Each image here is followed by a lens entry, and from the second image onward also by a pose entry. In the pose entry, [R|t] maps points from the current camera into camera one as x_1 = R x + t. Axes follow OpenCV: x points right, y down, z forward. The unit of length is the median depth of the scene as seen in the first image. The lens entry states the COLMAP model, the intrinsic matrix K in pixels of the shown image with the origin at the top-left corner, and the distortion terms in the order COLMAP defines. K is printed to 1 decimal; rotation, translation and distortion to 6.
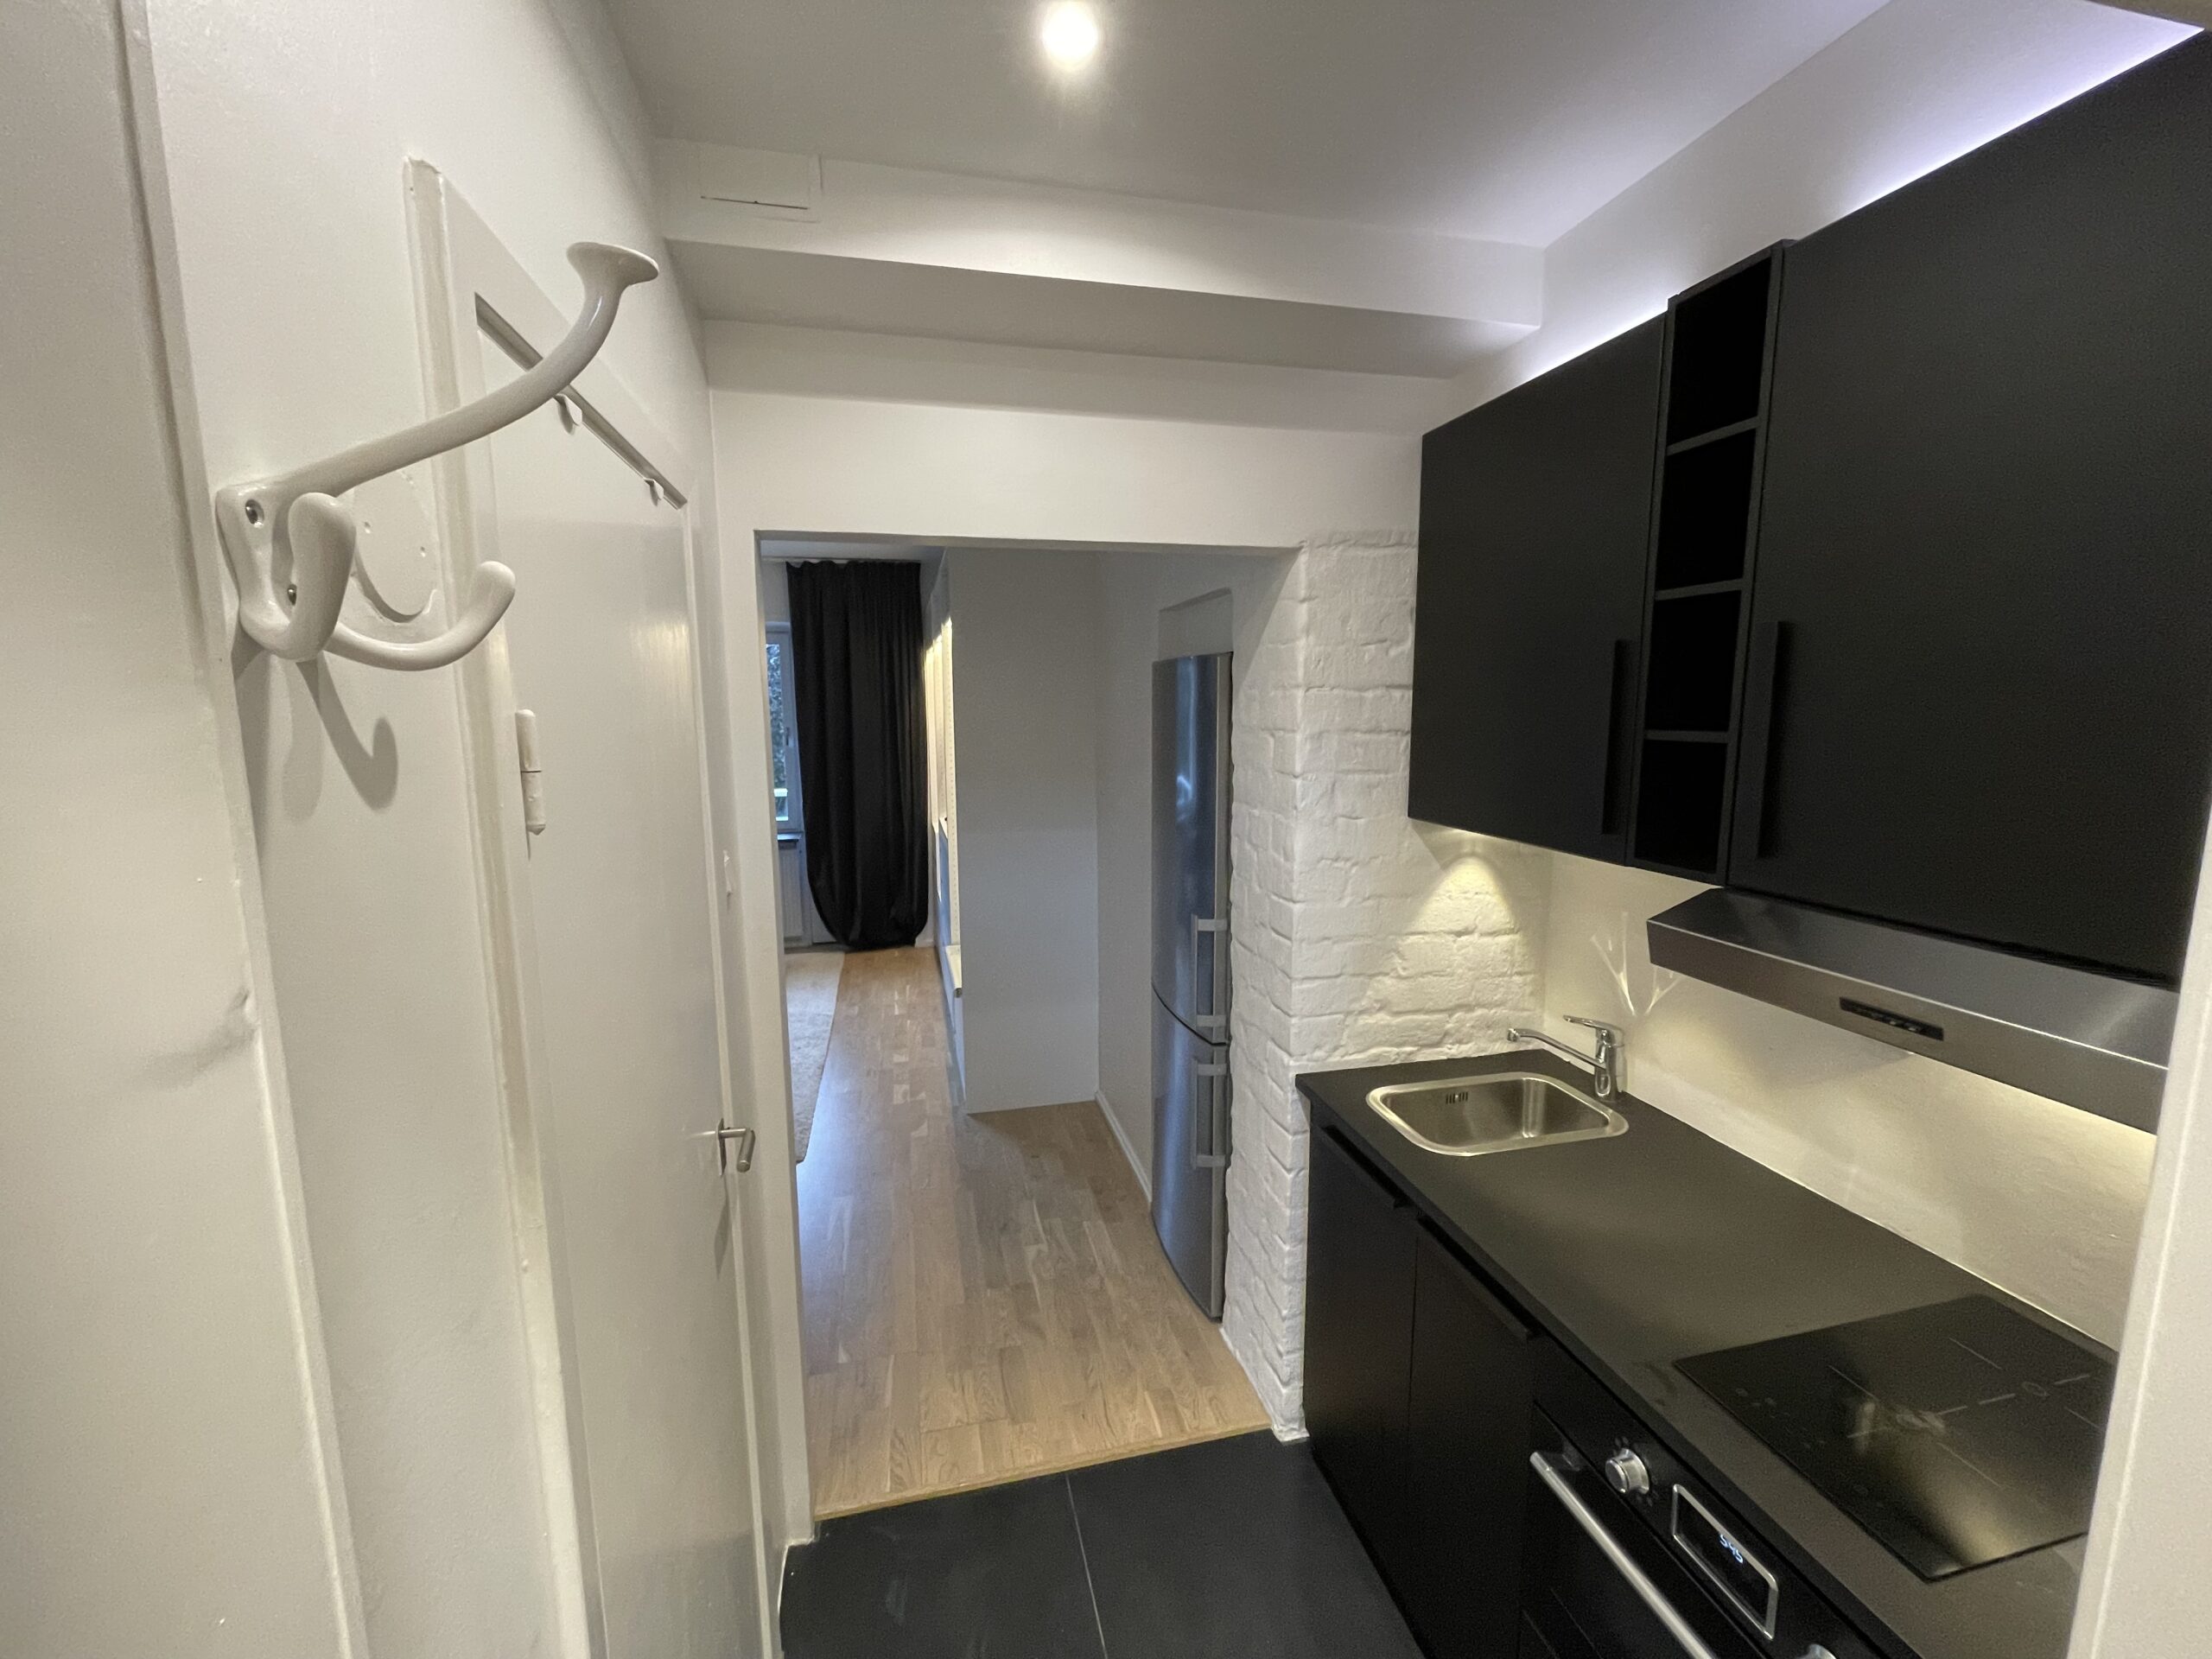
lens RADIAL K [[886.6, 0, 1106.0], [0, 886.6, 829.5], [0, 0, 1]] dist [0.000025, 0.000020]
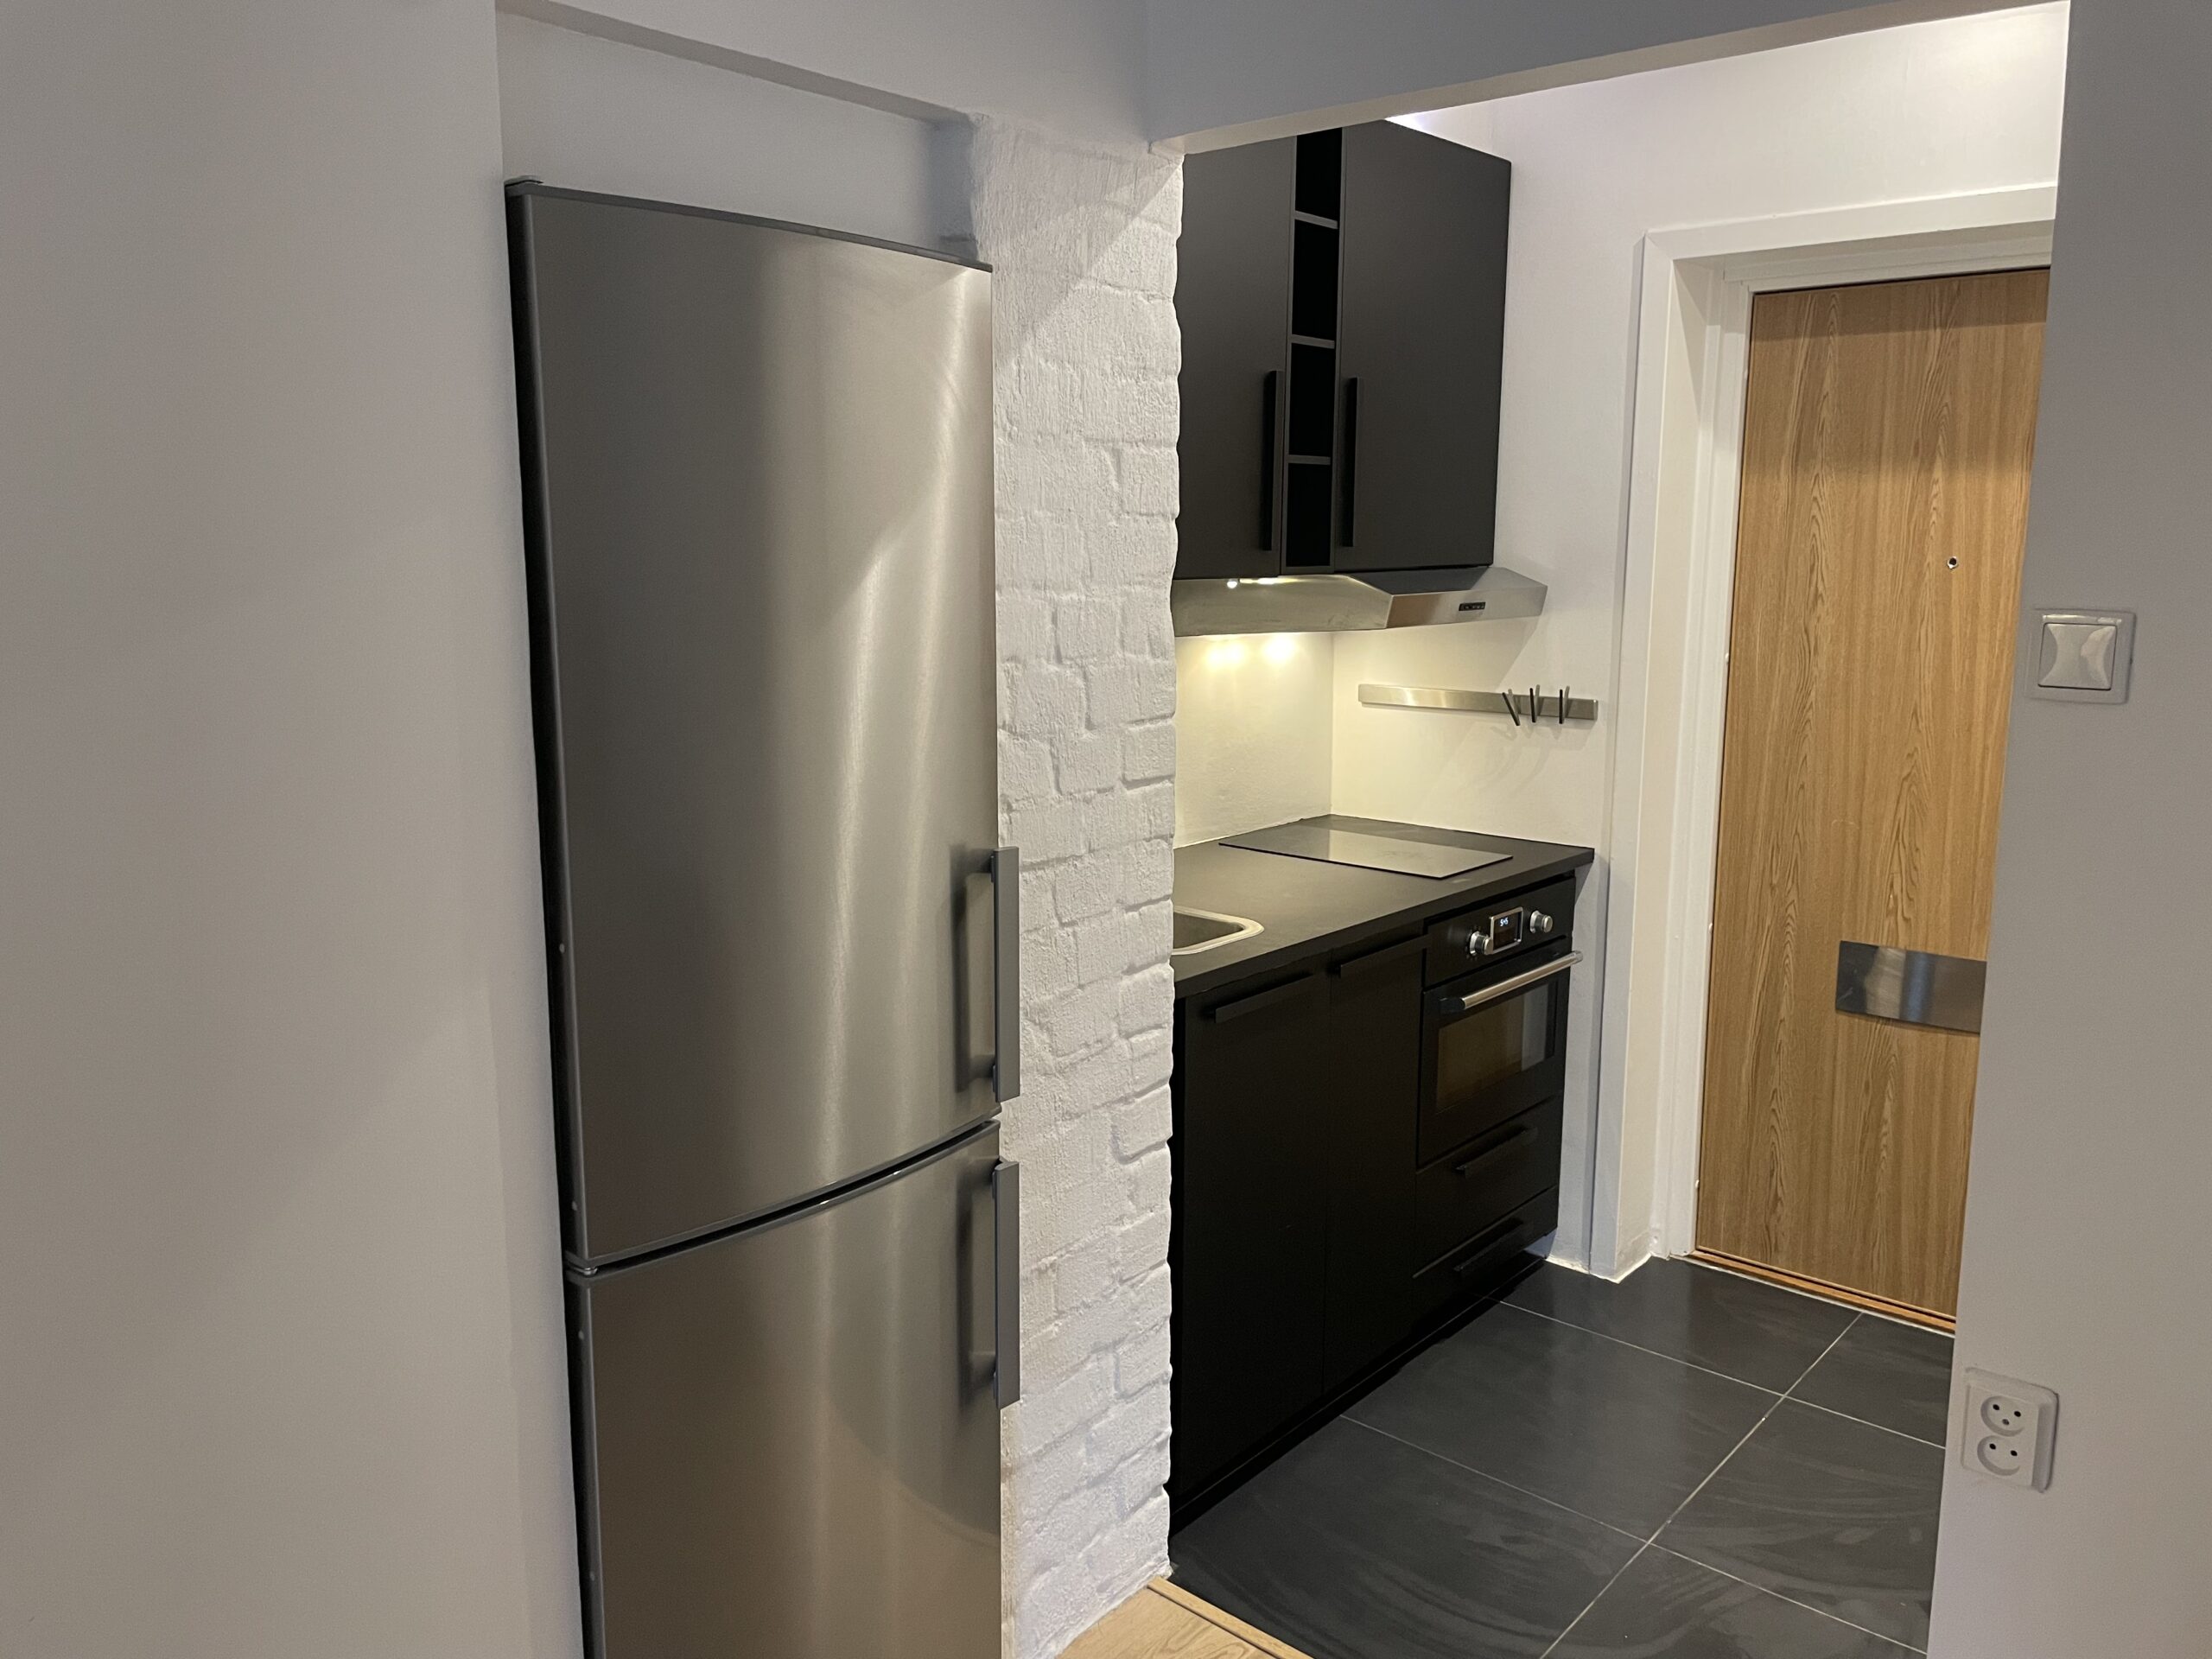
lens RADIAL K [[1732.1, 0, 1106.0], [0, 1732.1, 829.5], [0, 0, 1]] dist [0.072574, -0.002892]
pose [[-0.599900, -0.130246, 0.789402, -0.660200], [0.112009, 0.963271, 0.244054, -0.130953], [-0.792196, 0.234828, -0.563278, 1.526622]]
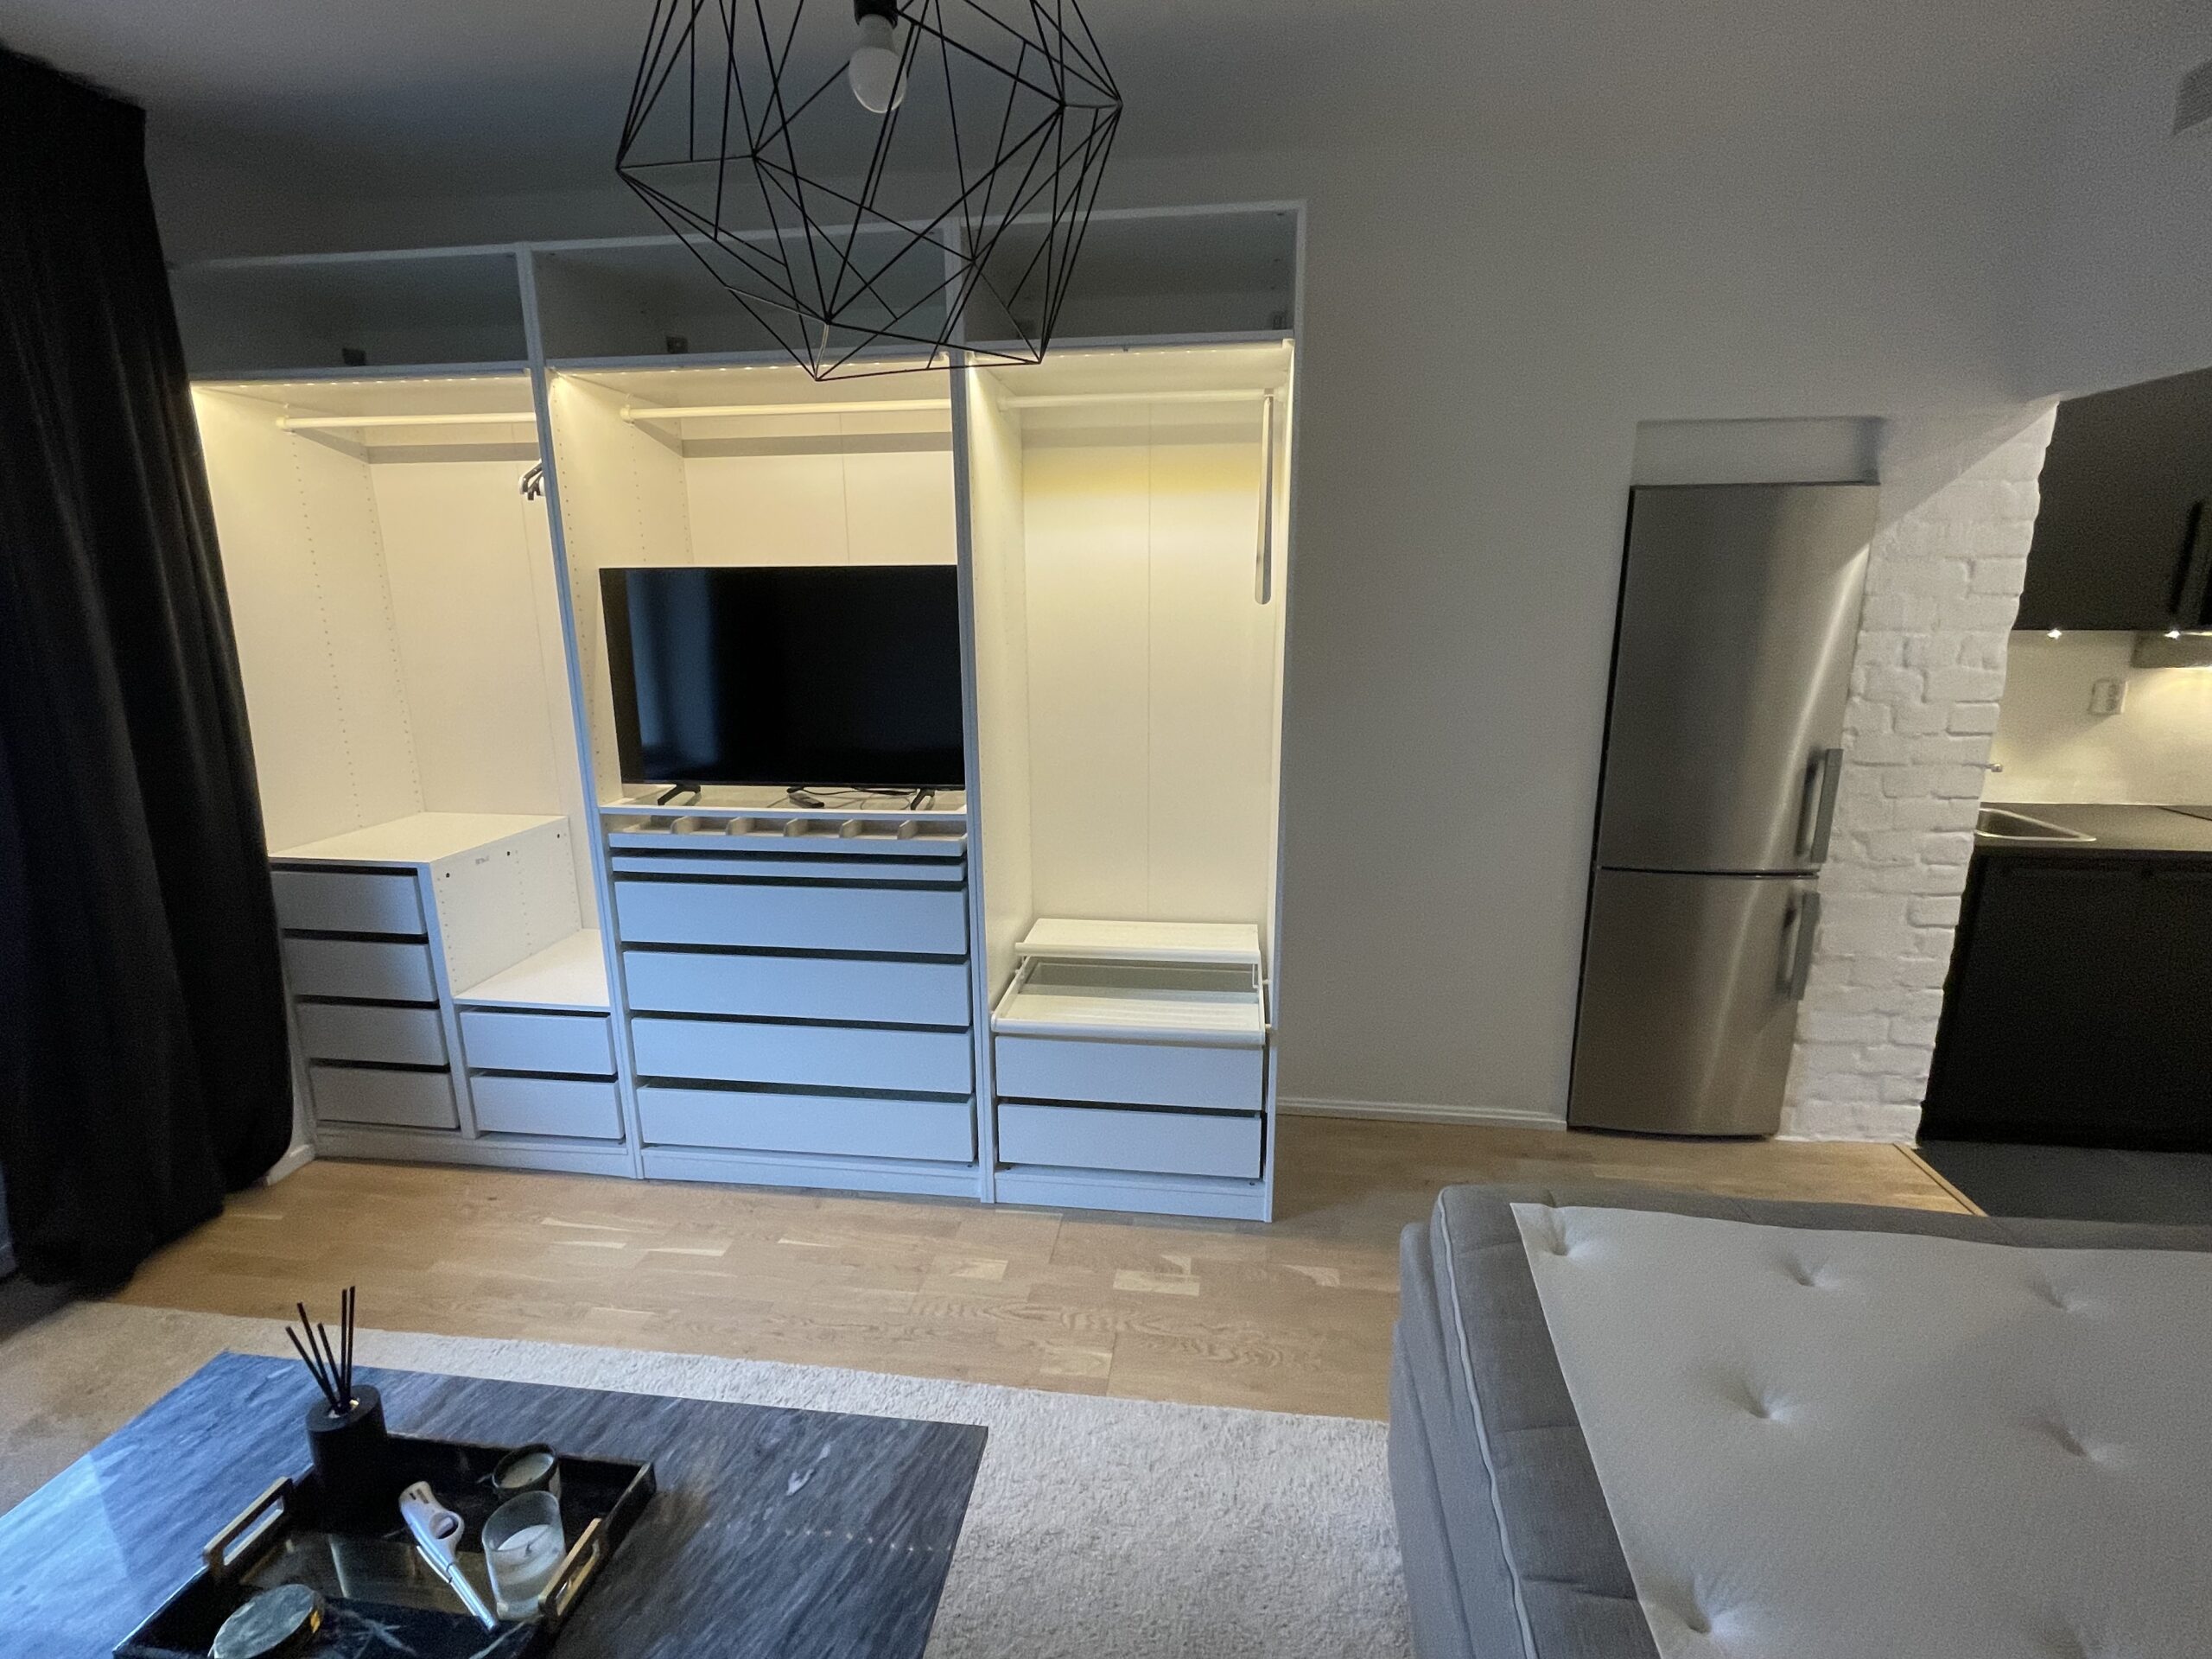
lens RADIAL K [[1015.3, 0, 1110.7], [0, 1015.3, 830.2], [0, 0, 1]] dist [-0.003022, 0.000016]
pose [[0.347590, -0.204627, 0.915046, -1.309428], [0.130526, 0.976954, 0.168889, -0.120299], [-0.928517, 0.060733, 0.366289, 1.409339]]
